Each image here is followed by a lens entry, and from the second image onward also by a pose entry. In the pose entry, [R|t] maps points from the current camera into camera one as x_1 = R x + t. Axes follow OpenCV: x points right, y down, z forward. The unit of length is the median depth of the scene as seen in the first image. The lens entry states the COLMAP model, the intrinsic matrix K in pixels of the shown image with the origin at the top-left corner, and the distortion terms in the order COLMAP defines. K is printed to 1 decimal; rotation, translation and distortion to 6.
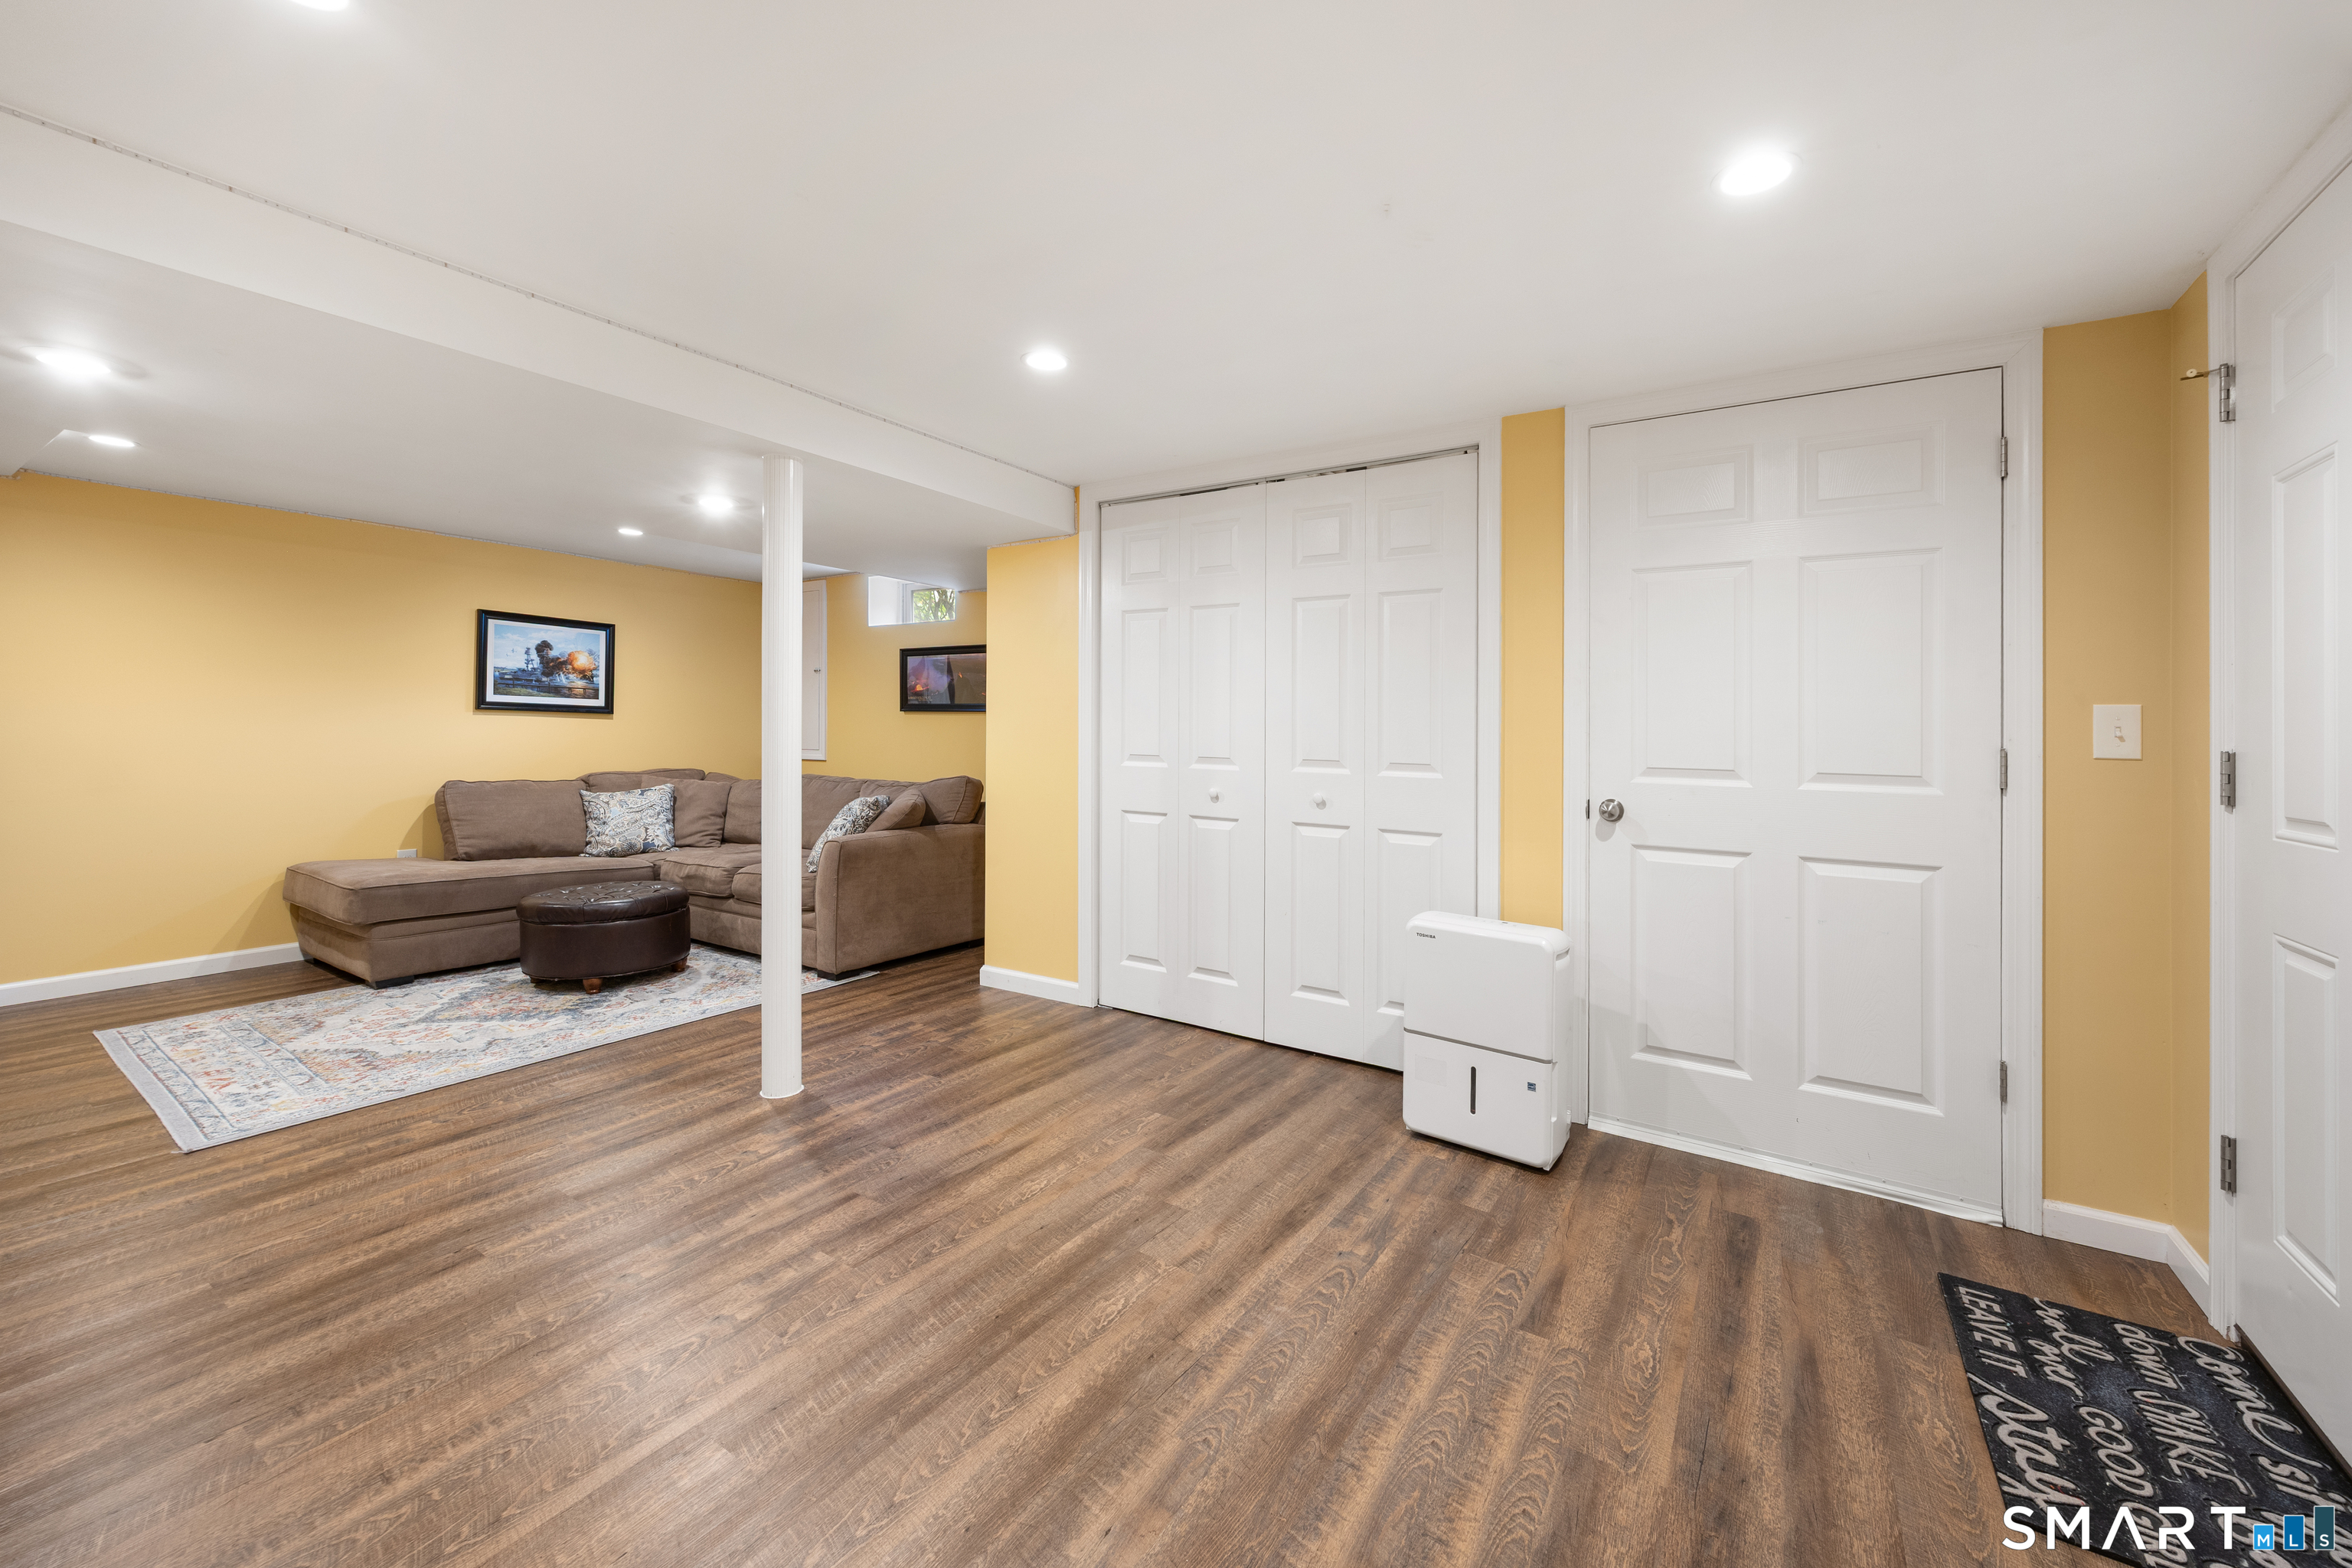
lens RADIAL K [[917.5, 0, 1152.0], [0, 917.5, 723.3], [0, 0, 1]] dist [0.008484, 0.000147]
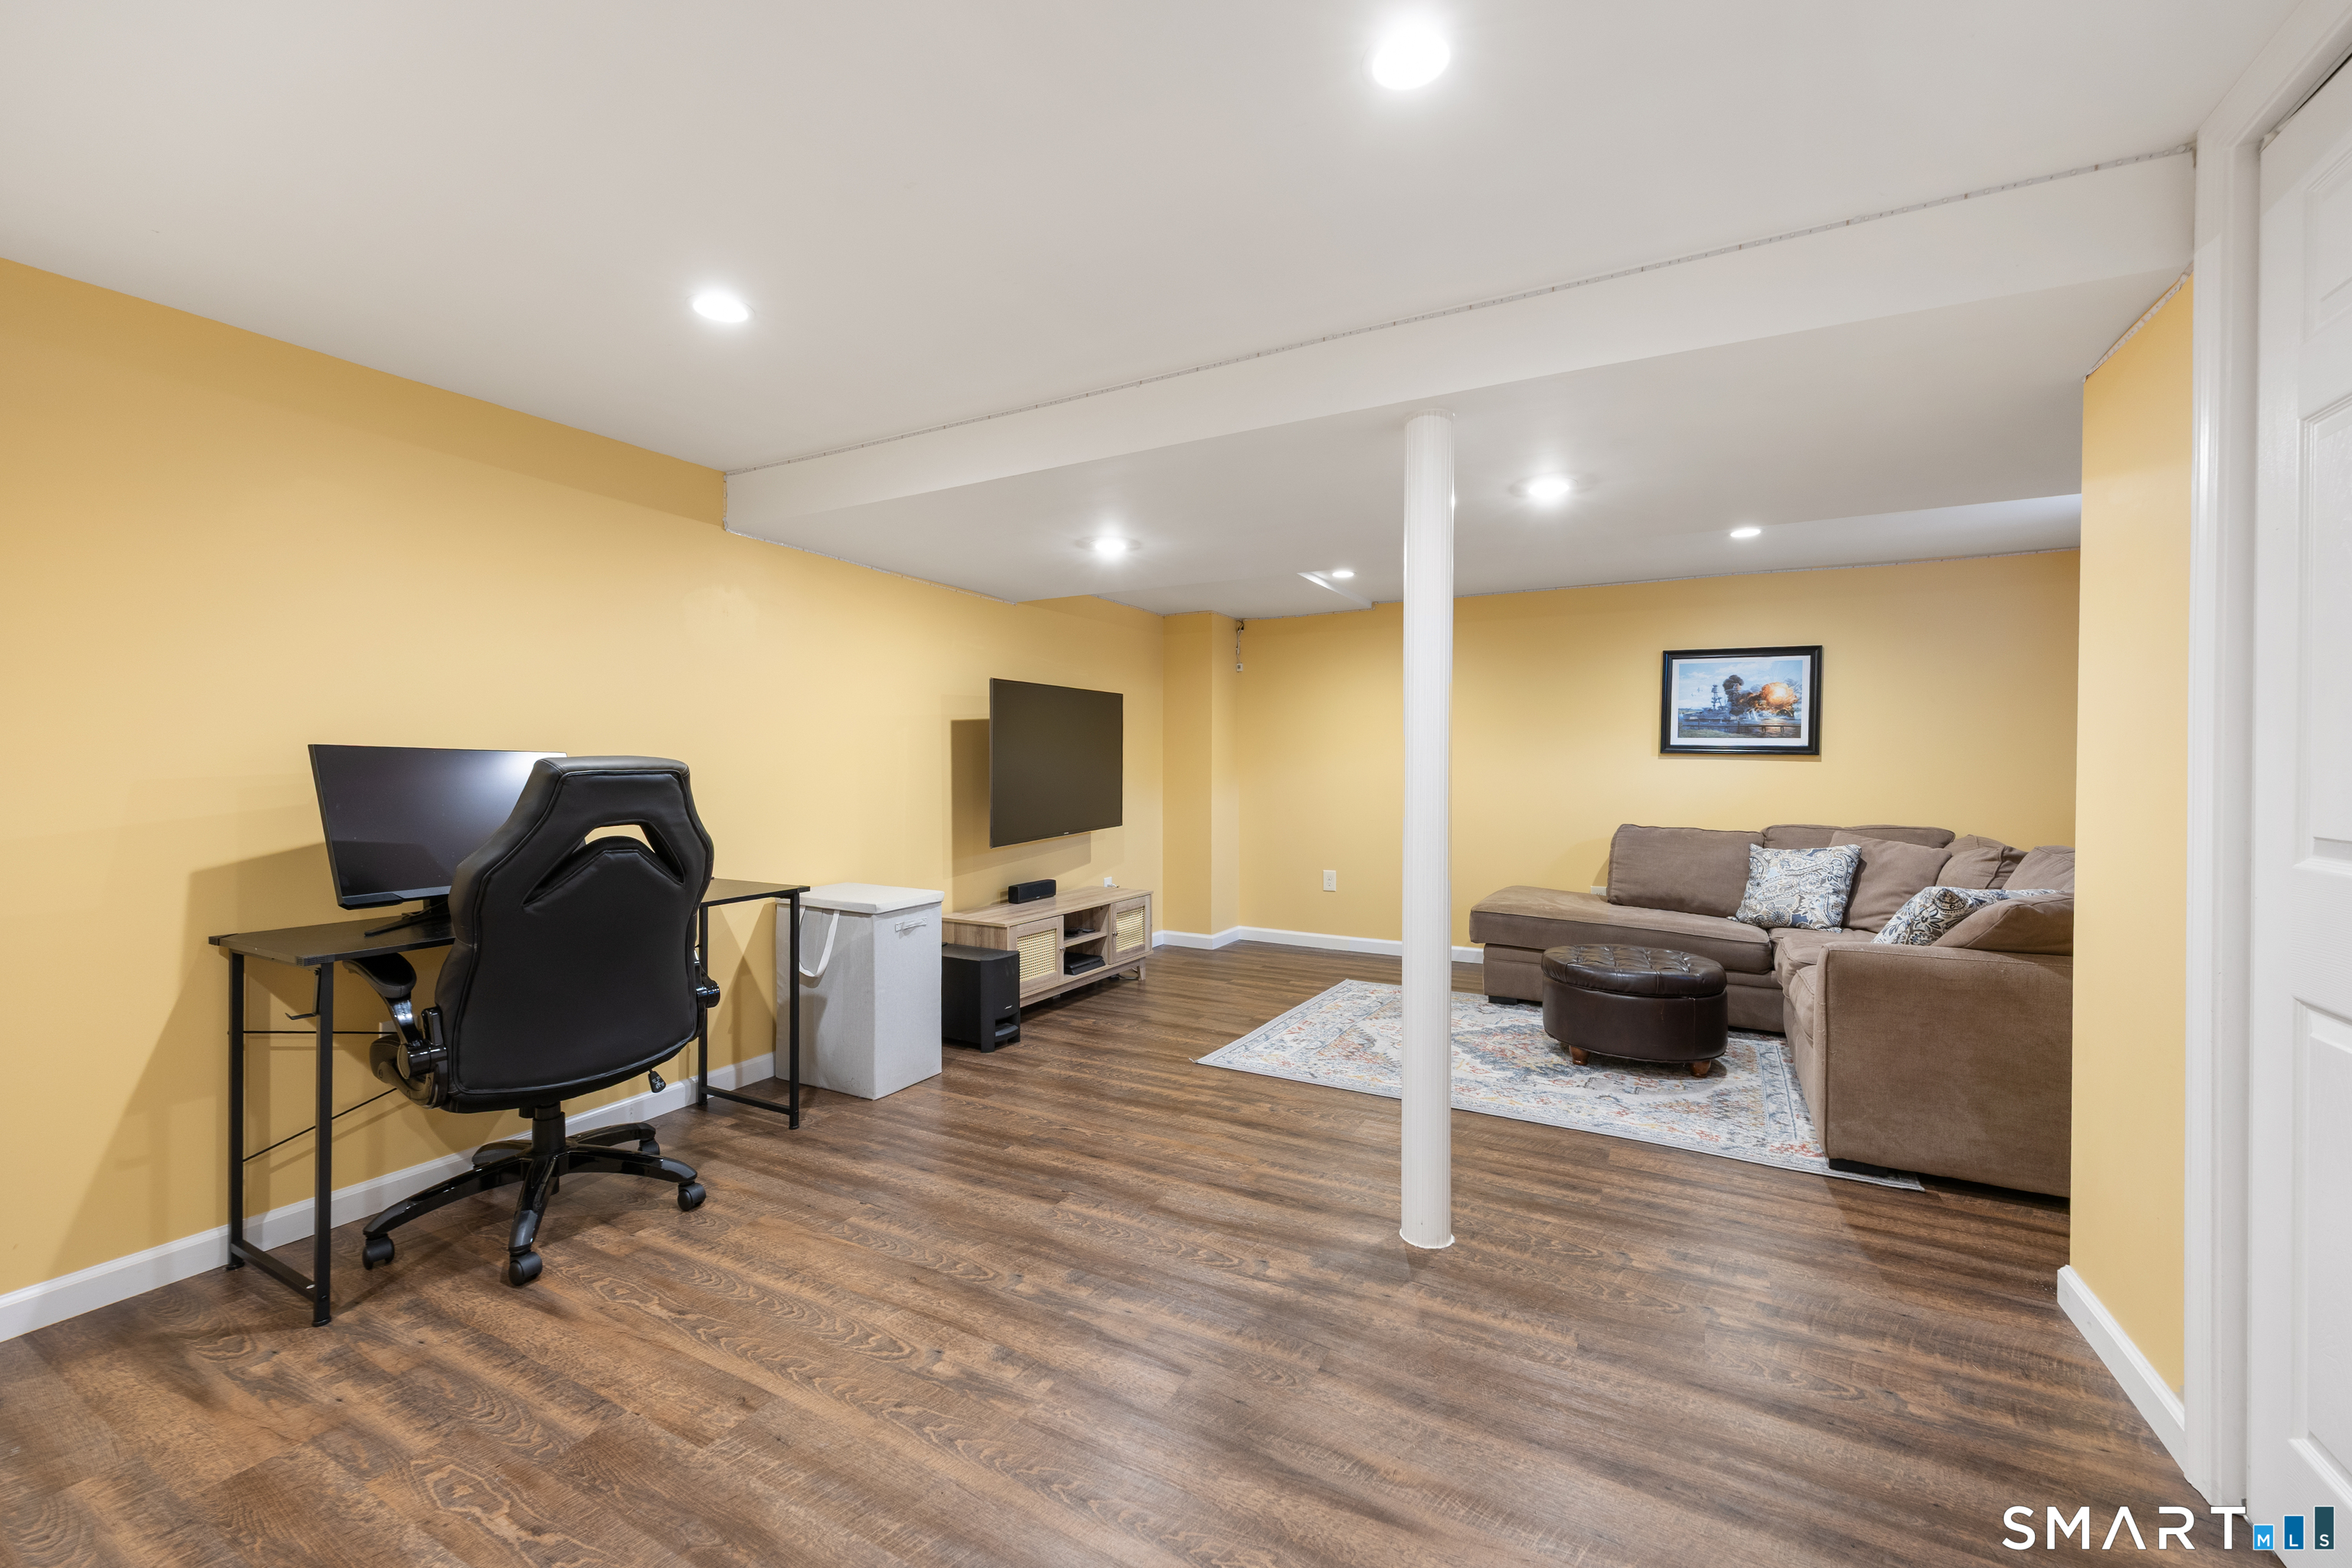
lens RADIAL K [[917.5, 0, 1177.7], [0, 917.5, 783.9], [0, 0, 1]] dist [0.008484, 0.000147]
pose [[0.116741, 0.007033, -0.993137, 0.181883], [0.007854, 0.999937, 0.008004, 0.005176], [0.993131, -0.008735, 0.116678, 0.374419]]
